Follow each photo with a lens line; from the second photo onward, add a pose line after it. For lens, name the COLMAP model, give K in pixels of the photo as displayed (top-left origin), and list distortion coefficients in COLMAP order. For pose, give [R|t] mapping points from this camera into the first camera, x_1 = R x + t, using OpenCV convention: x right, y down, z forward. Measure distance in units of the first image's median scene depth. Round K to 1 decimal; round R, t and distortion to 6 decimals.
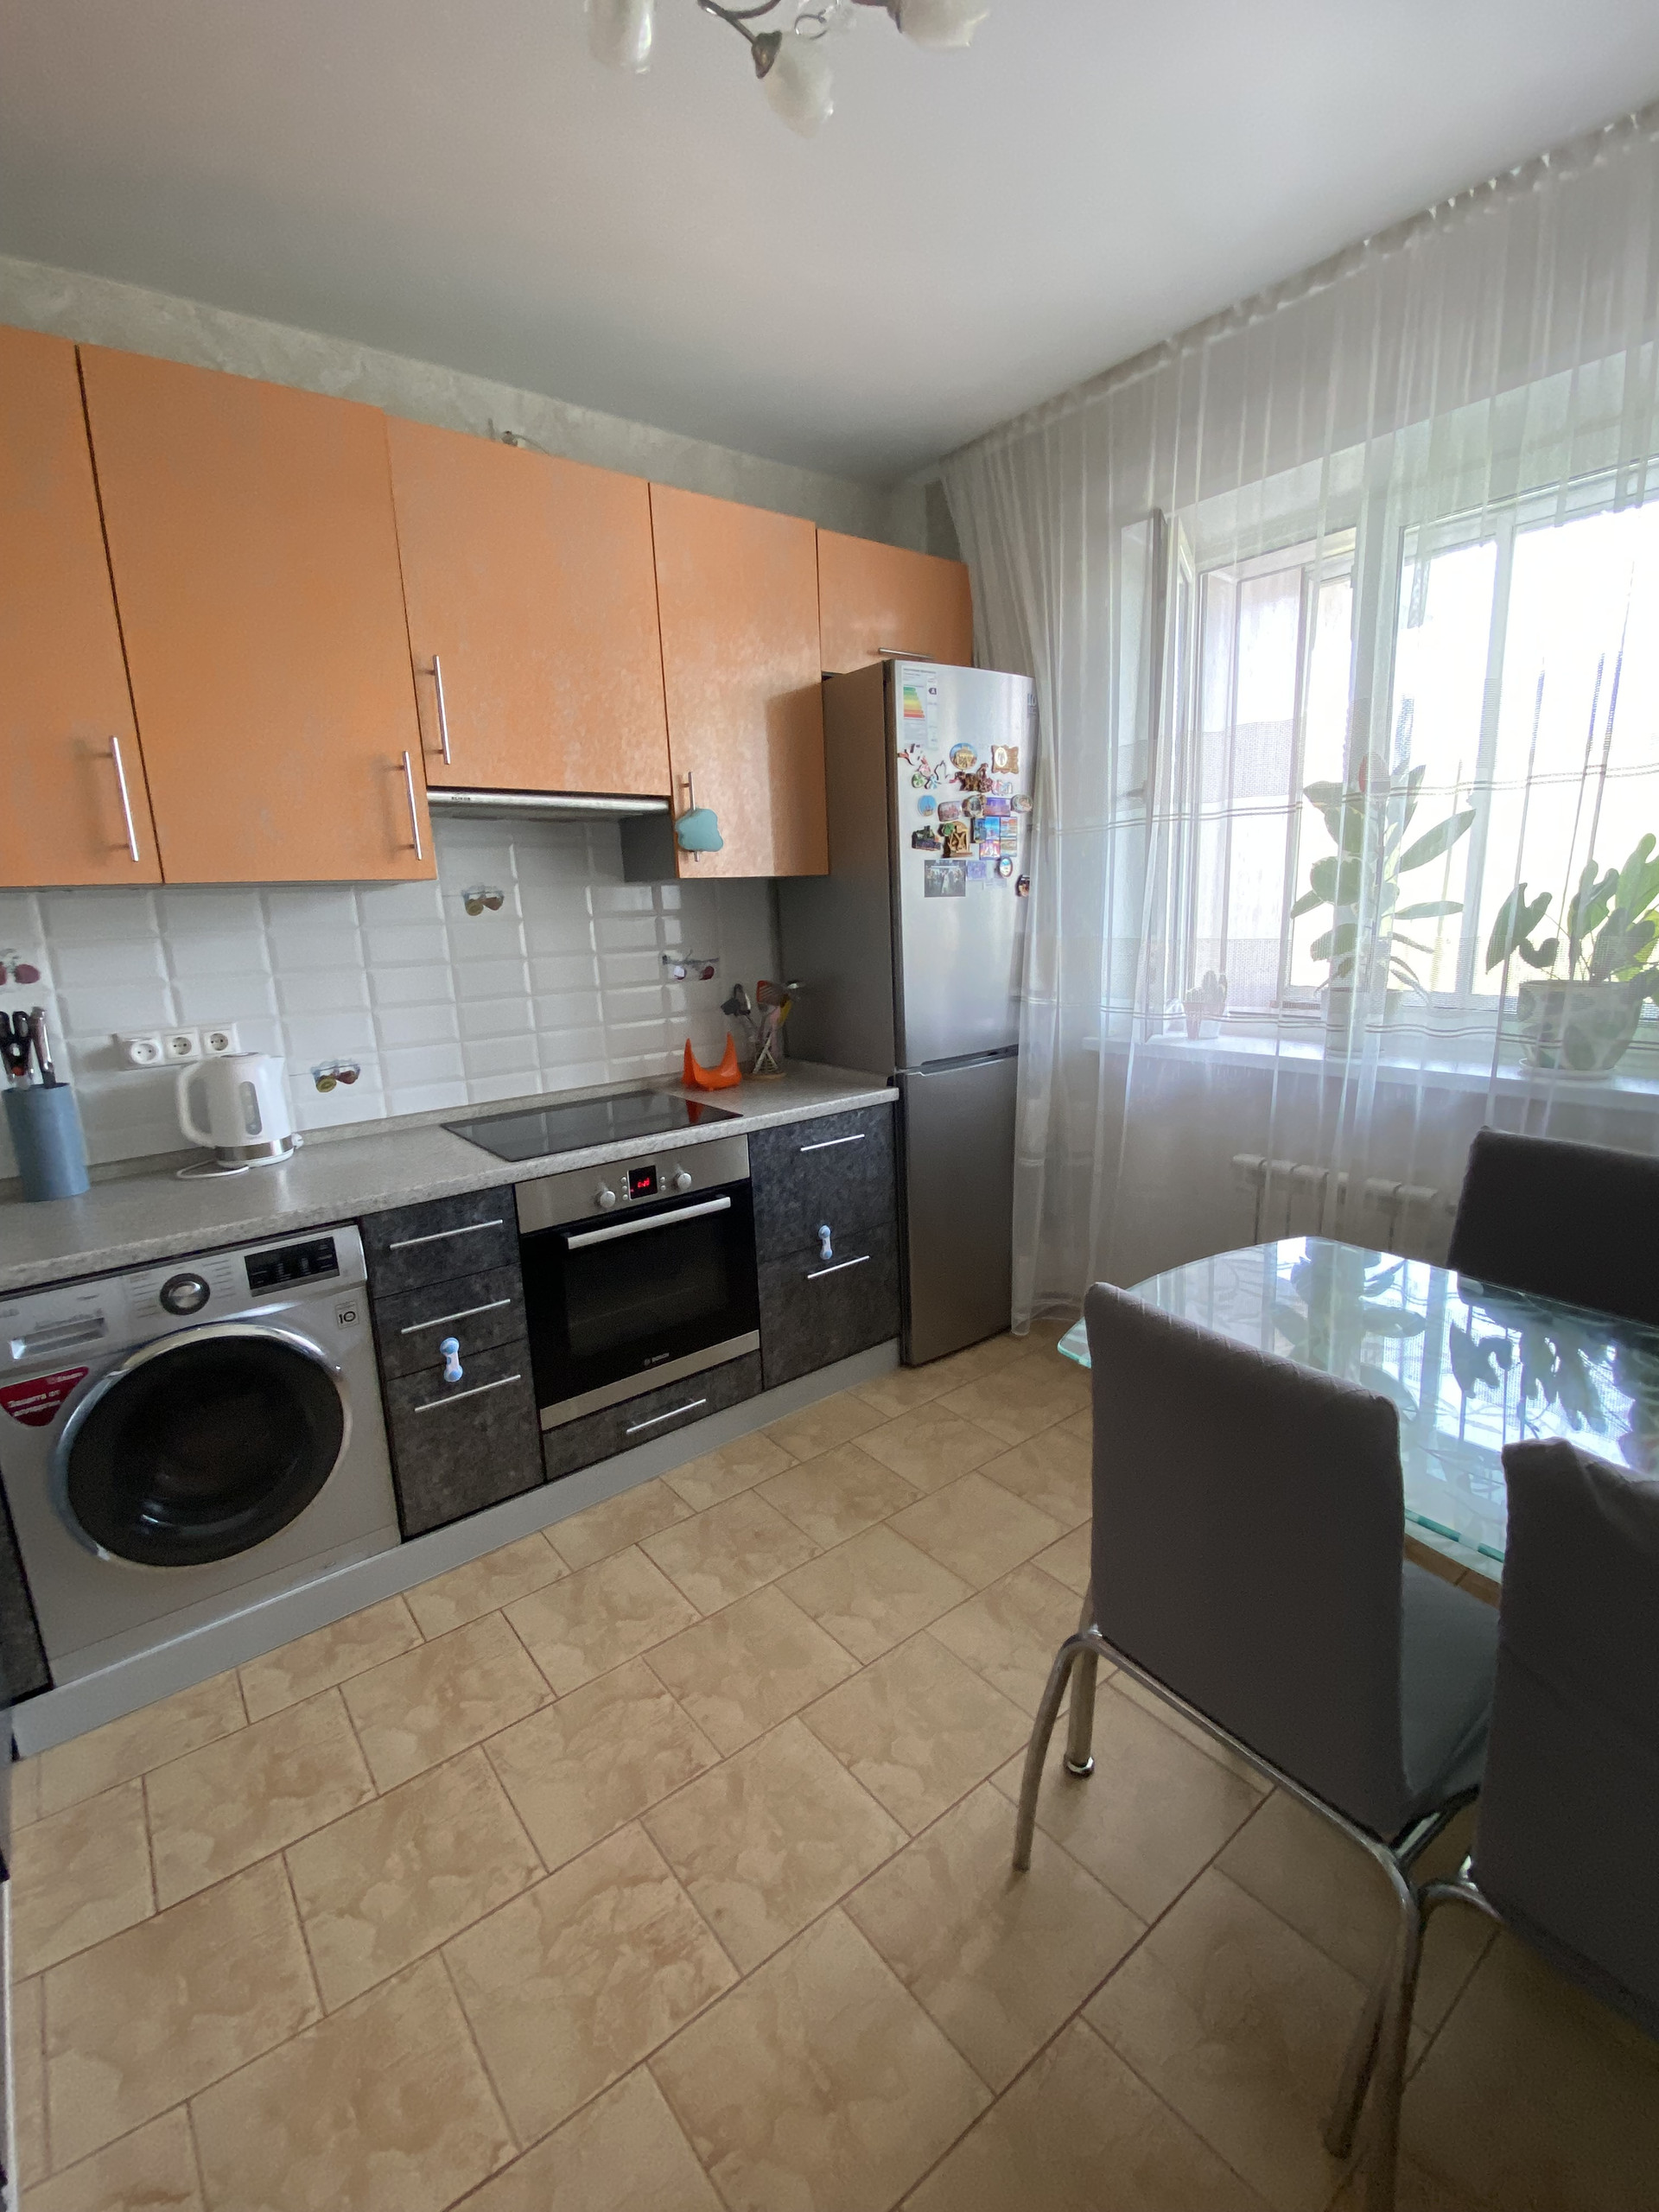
lens RADIAL K [[959.0, 0, 828.8], [0, 959.0, 1108.5], [0, 0, 1]] dist [0.005470, -0.004078]
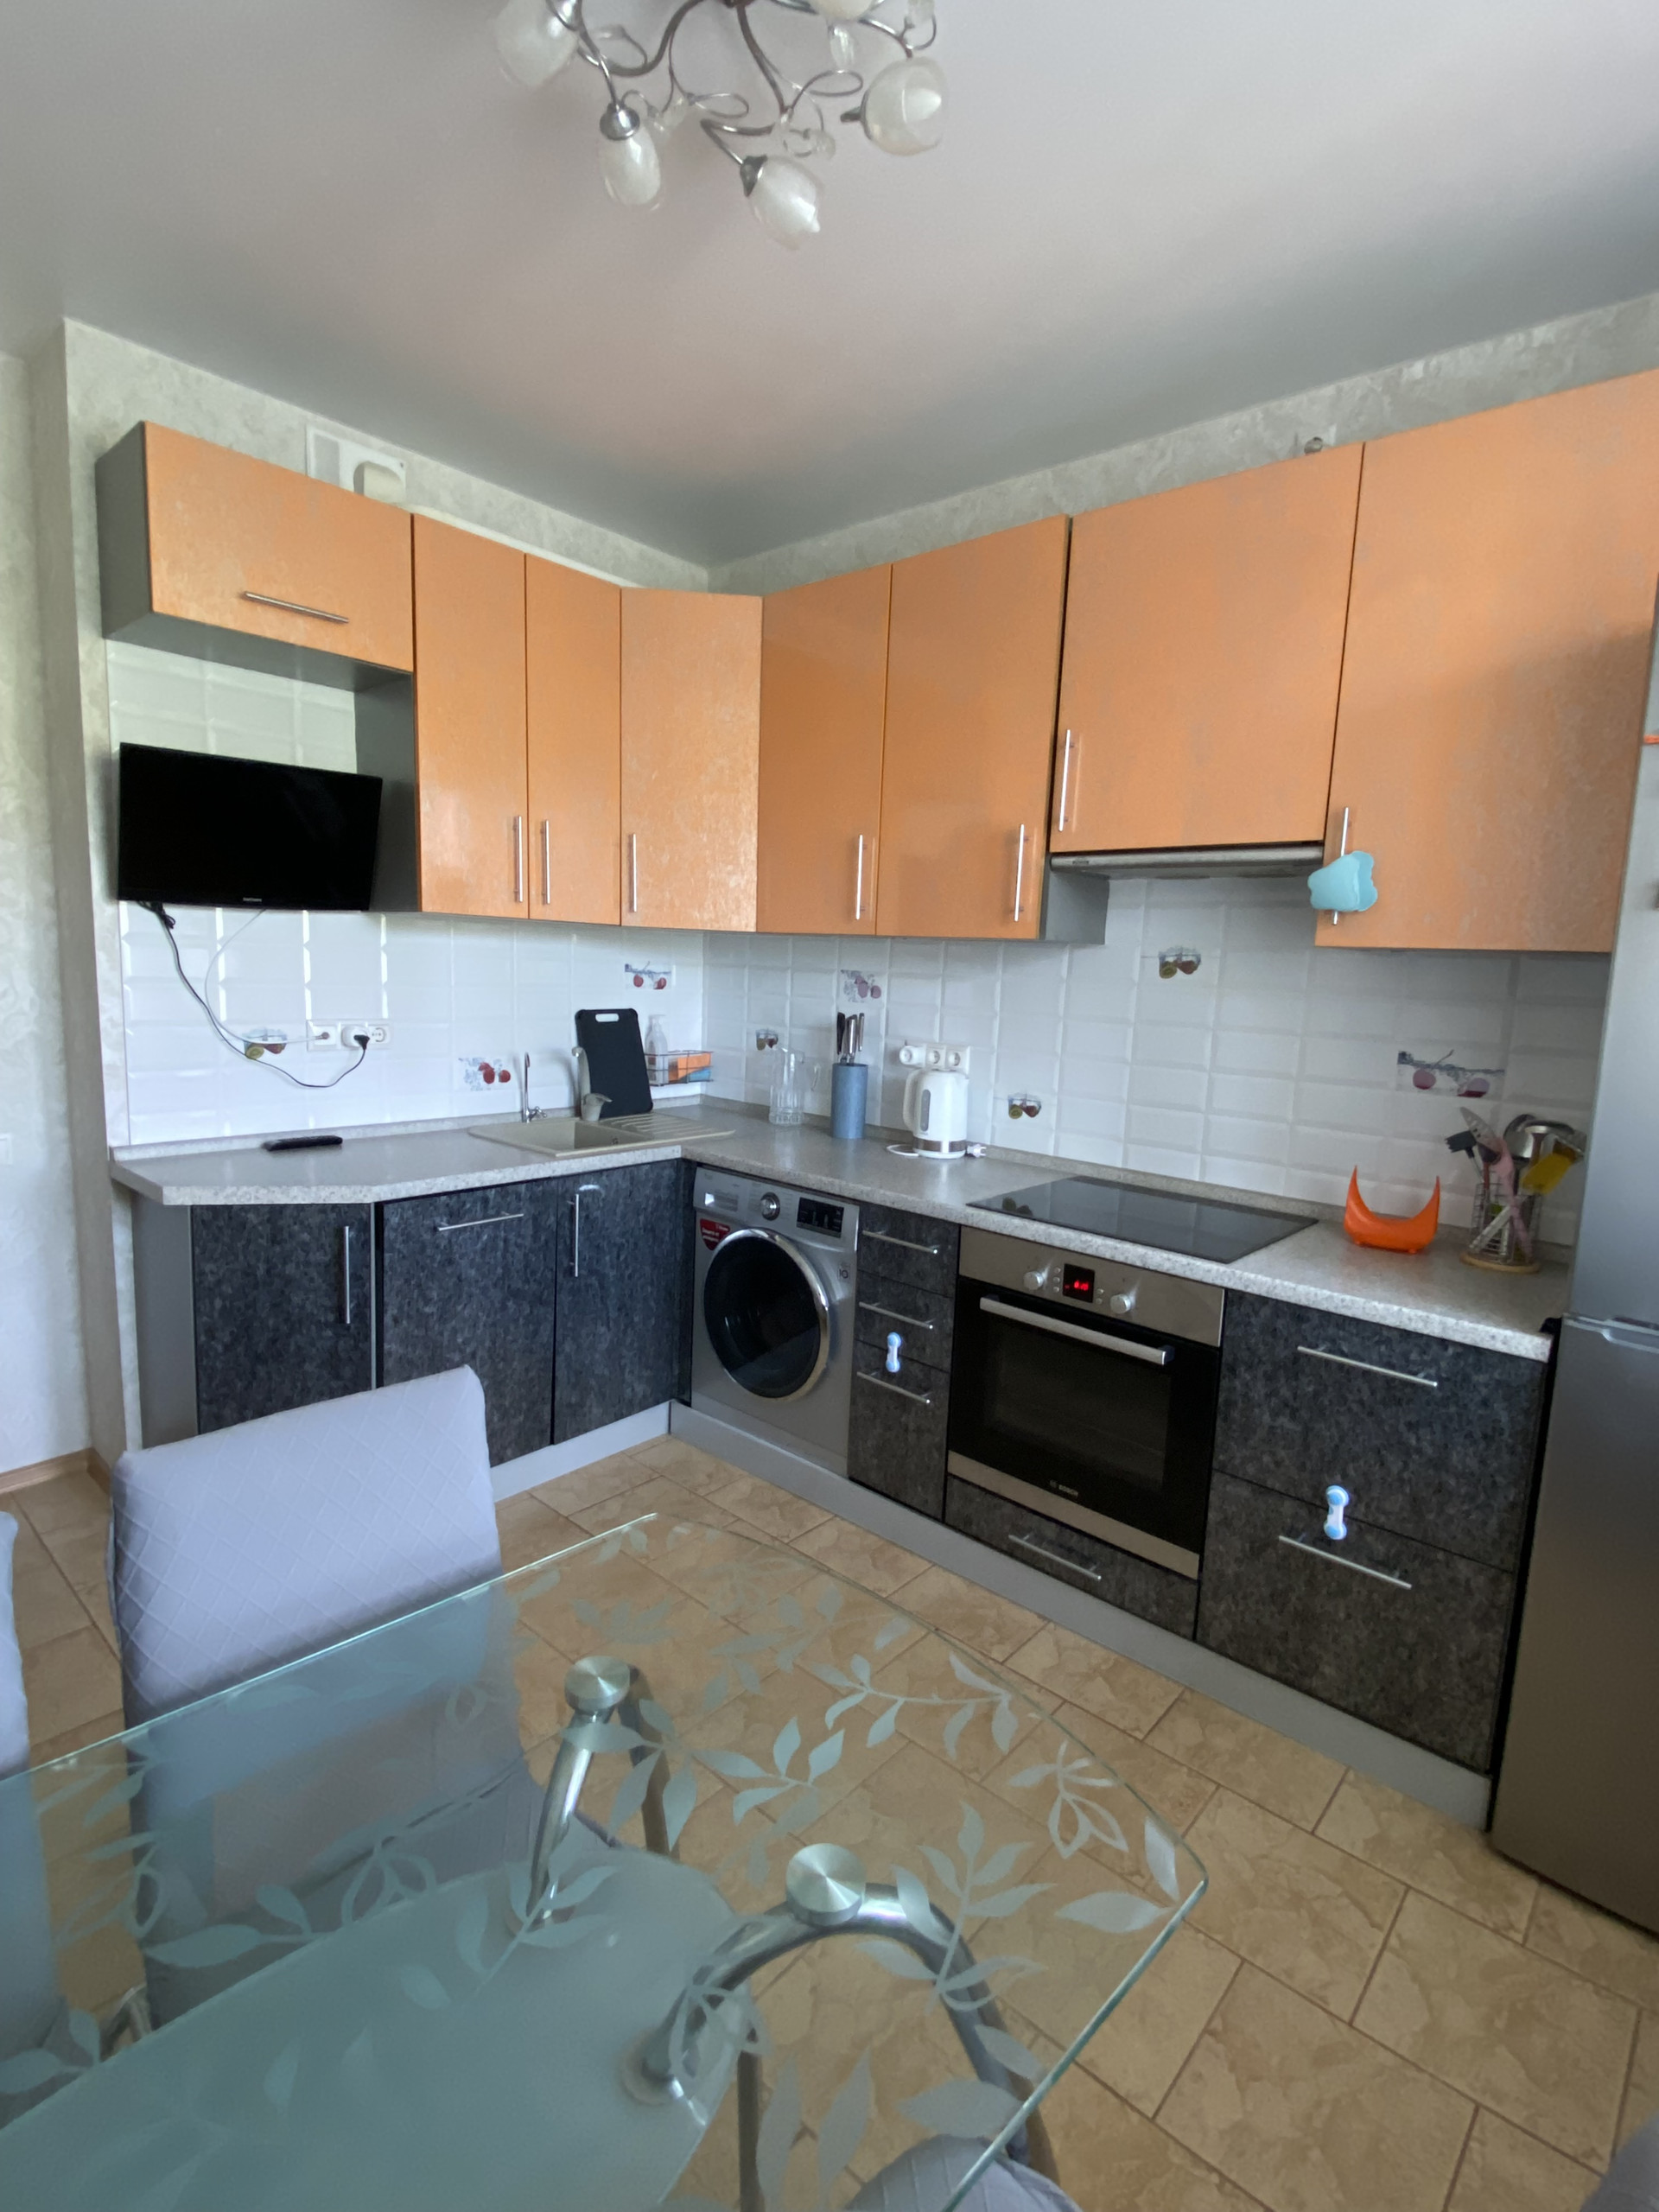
lens RADIAL K [[1032.6, 0, 816.2], [0, 1032.6, 1112.9], [0, 0, 1]] dist [-0.014930, -0.003129]
pose [[0.157796, 0.191180, -0.968788, 0.614211], [-0.253156, 0.956123, 0.147447, -0.142233], [0.954470, 0.221988, 0.199271, 0.518231]]
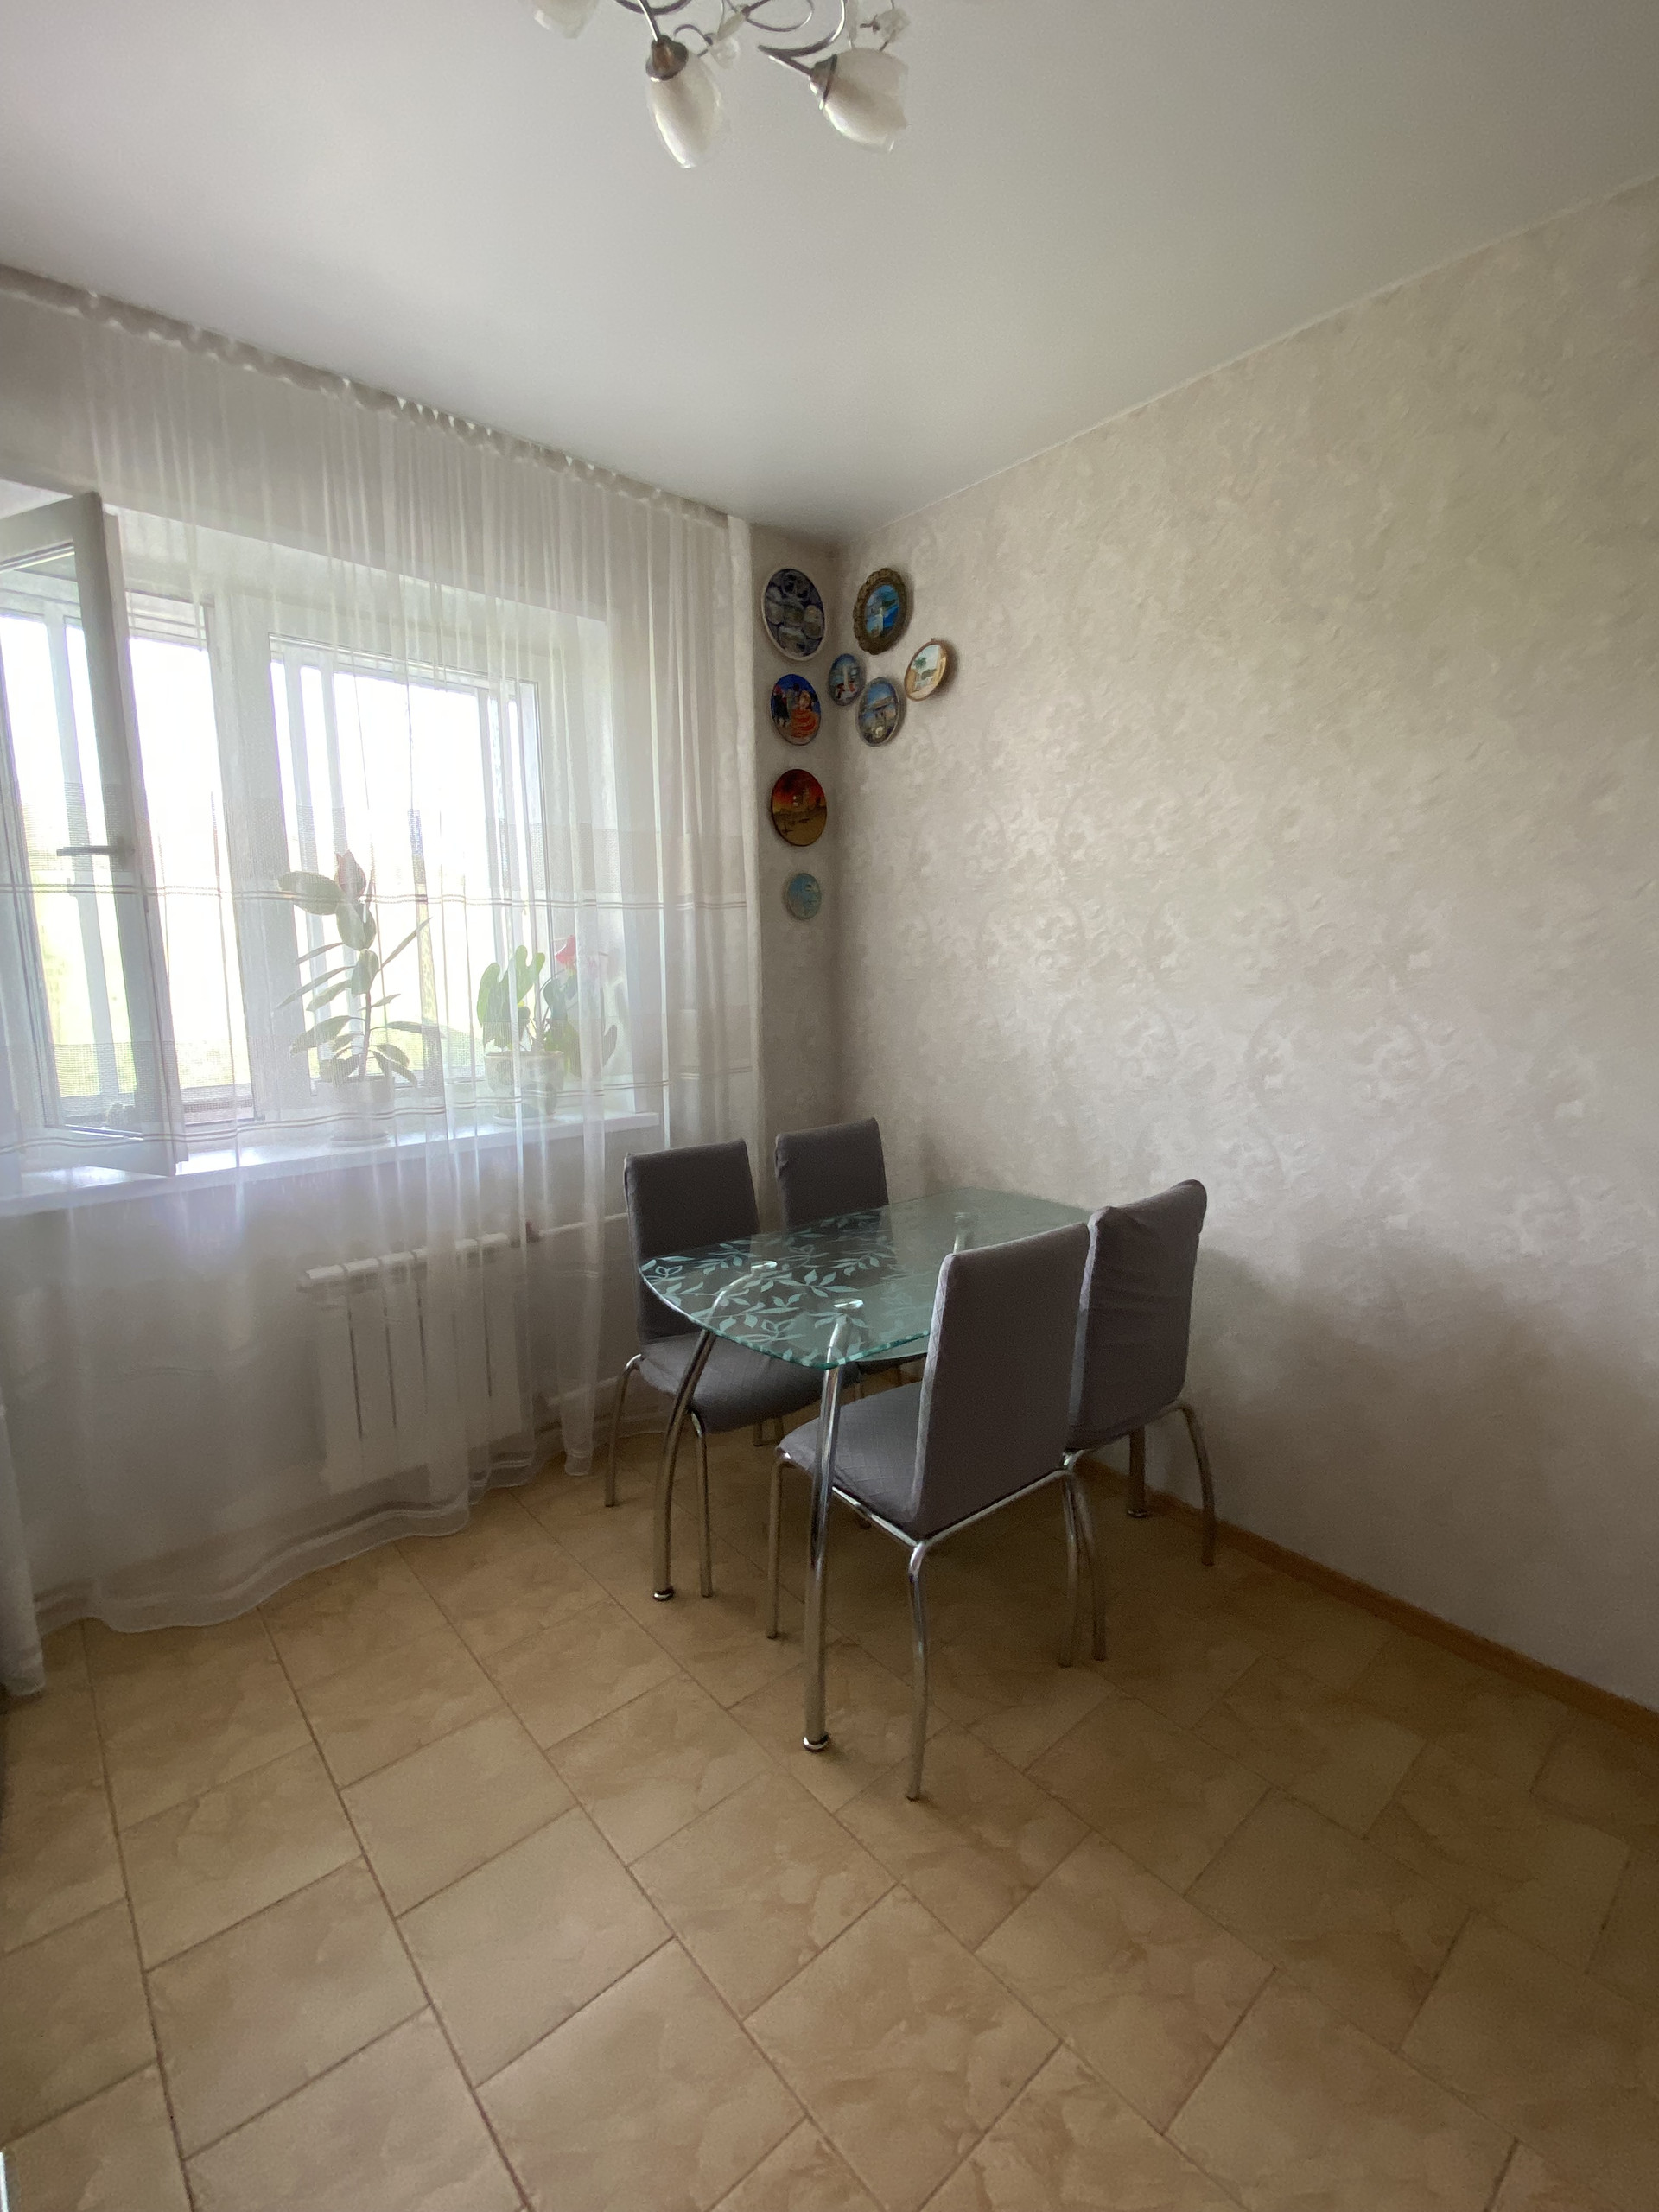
lens RADIAL K [[990.9, 0, 835.8], [0, 990.9, 1108.9], [0, 0, 1]] dist [0.016299, -0.003102]
pose [[-0.051469, -0.113574, 0.992195, -0.538520], [0.216771, 0.968555, 0.122113, -0.117029], [-0.974865, 0.221364, -0.025231, 0.556831]]
